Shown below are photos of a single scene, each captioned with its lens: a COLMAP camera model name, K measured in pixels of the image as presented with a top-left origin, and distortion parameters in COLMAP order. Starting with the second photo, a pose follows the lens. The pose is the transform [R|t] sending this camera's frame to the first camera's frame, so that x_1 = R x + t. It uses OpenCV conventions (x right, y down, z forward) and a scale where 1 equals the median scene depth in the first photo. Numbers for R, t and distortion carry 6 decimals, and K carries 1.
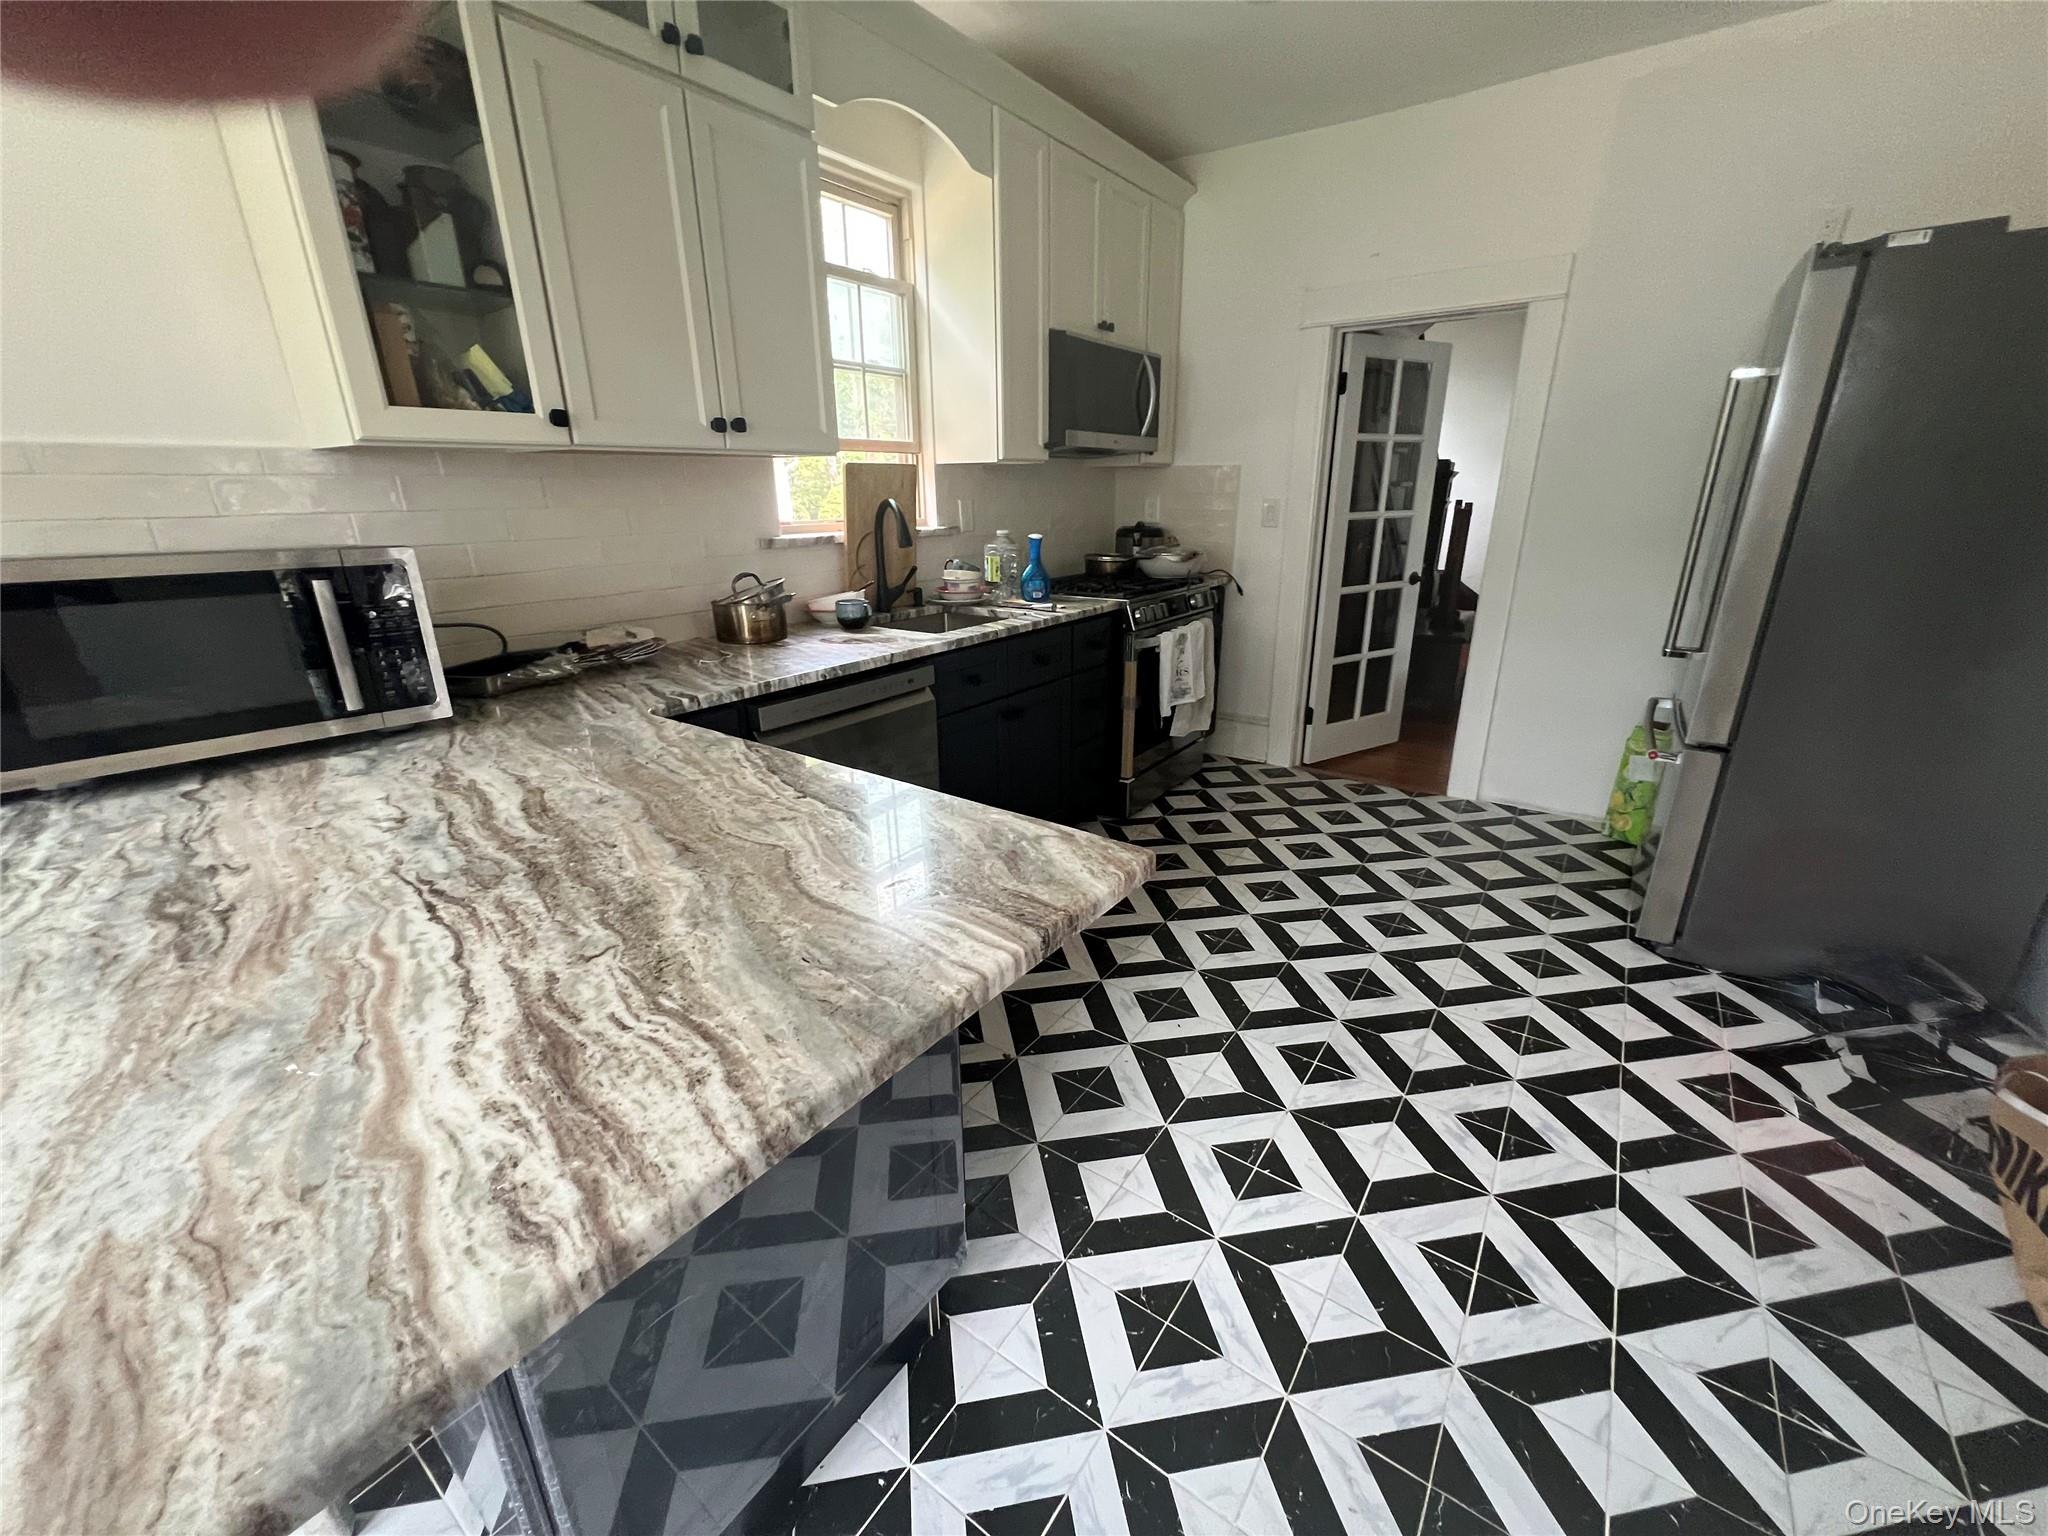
lens RADIAL K [[818.8, 0, 1025.9], [0, 818.8, 770.3], [0, 0, 1]] dist [-0.001018, 0.000491]
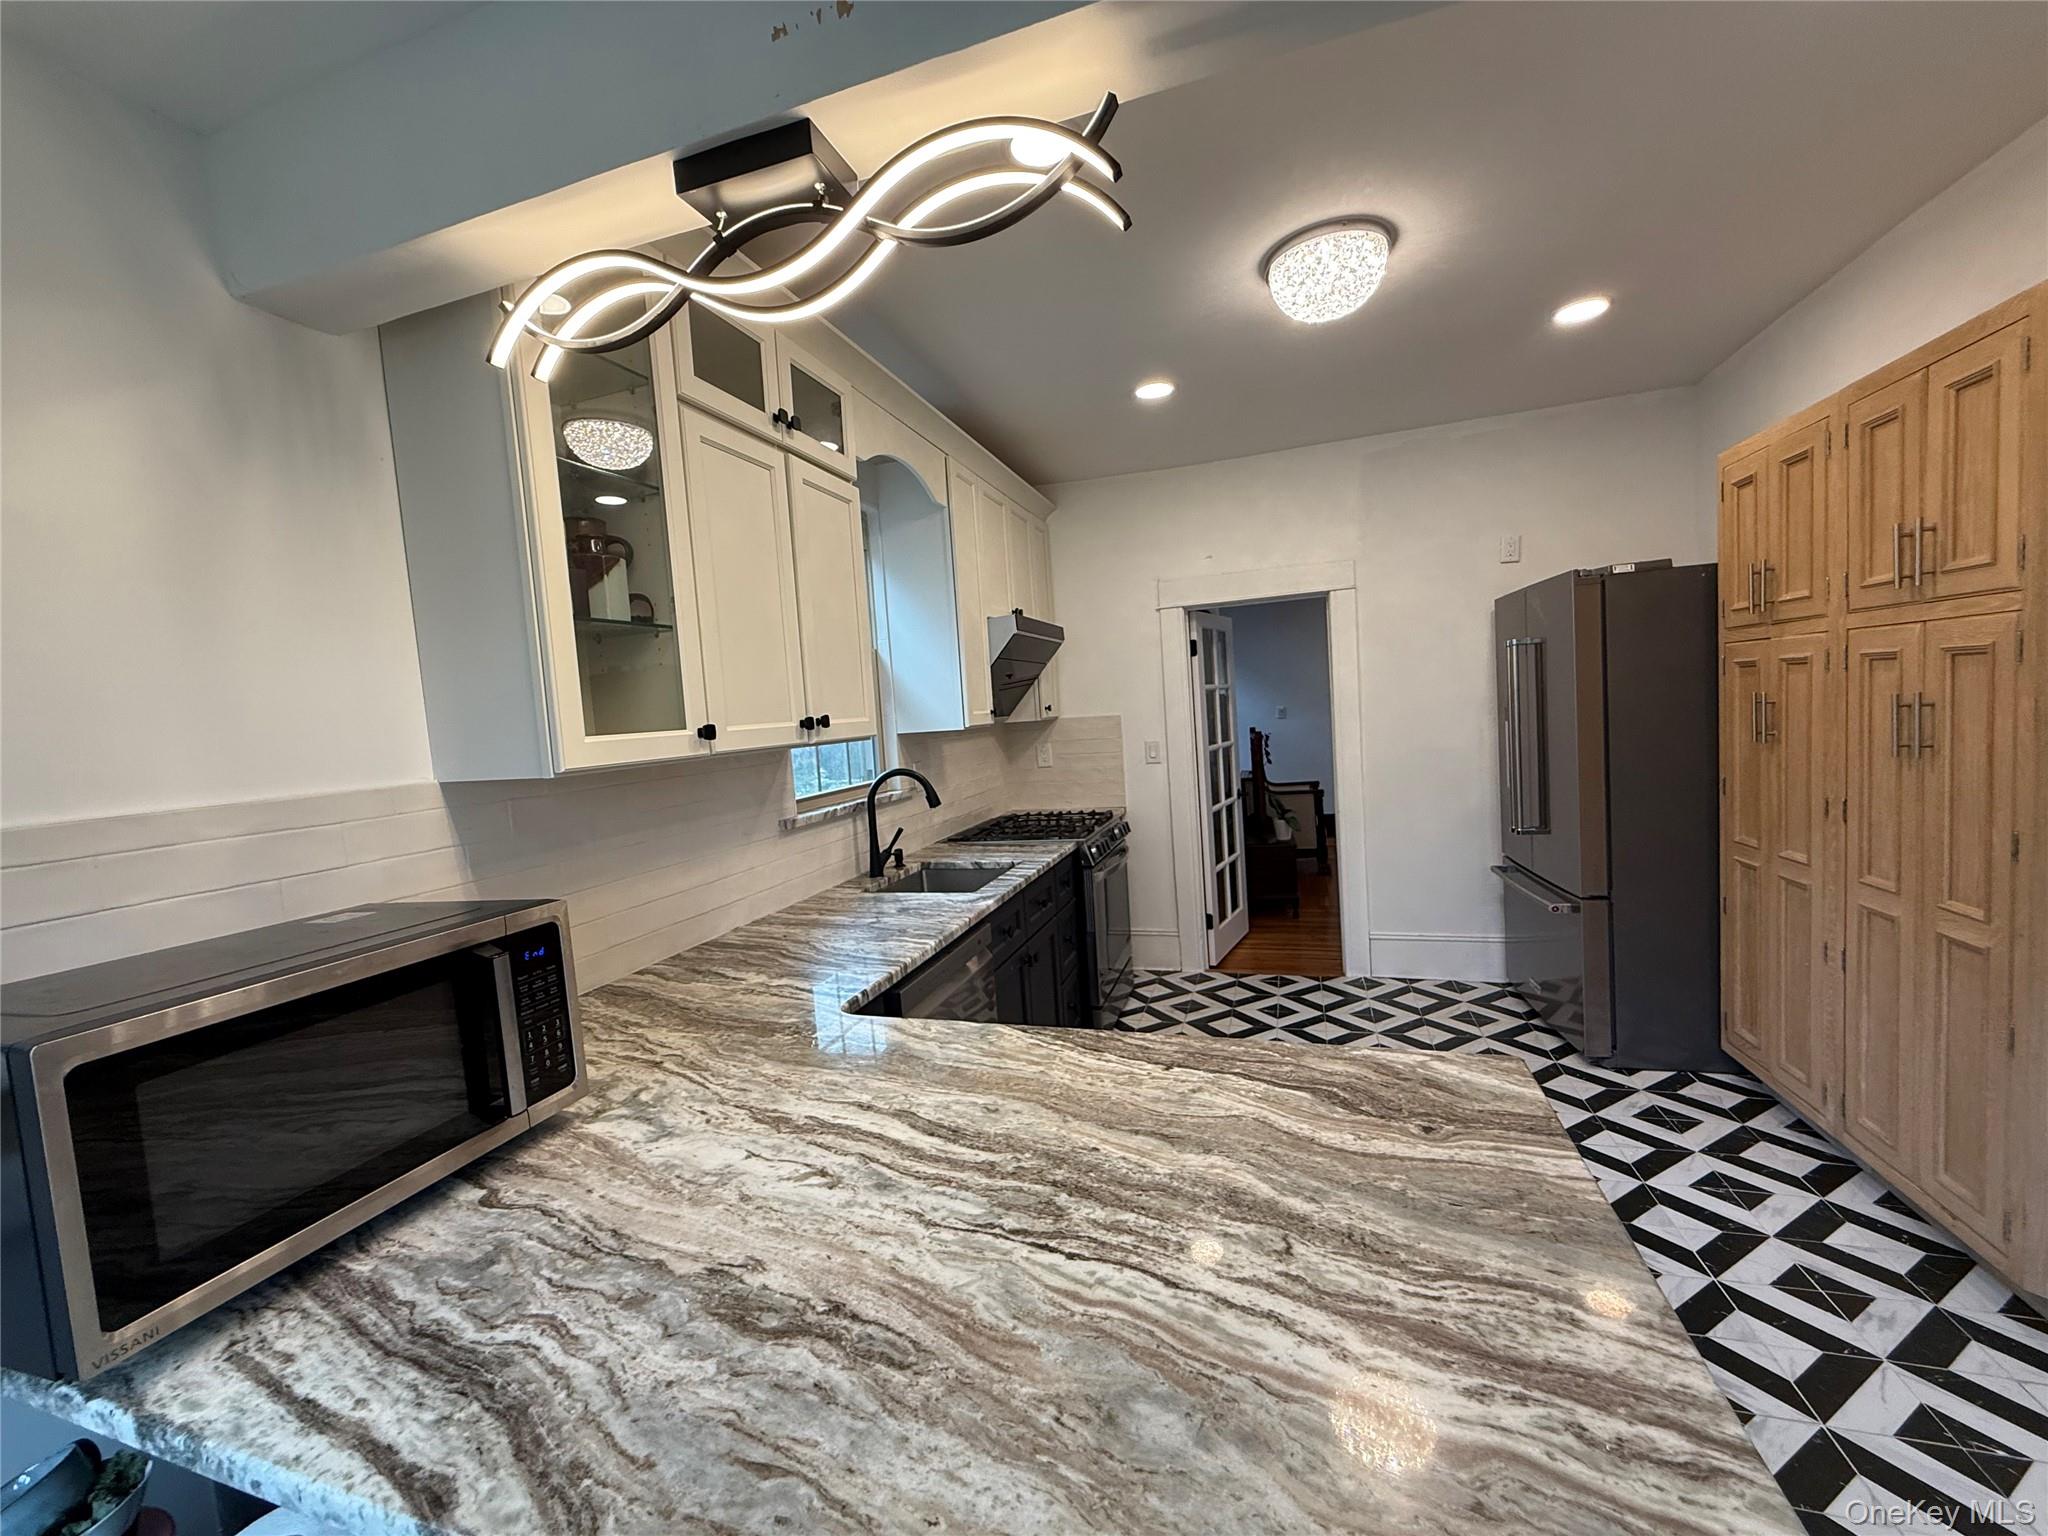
lens RADIAL K [[817.9, 0, 1020.9], [0, 817.9, 768.8], [0, 0, 1]] dist [0.002789, -0.000259]
pose [[0.951462, -0.078136, 0.297682, -0.364639], [0.155884, 0.956338, -0.247221, -0.052691], [-0.265368, 0.281625, 0.922099, -0.023615]]
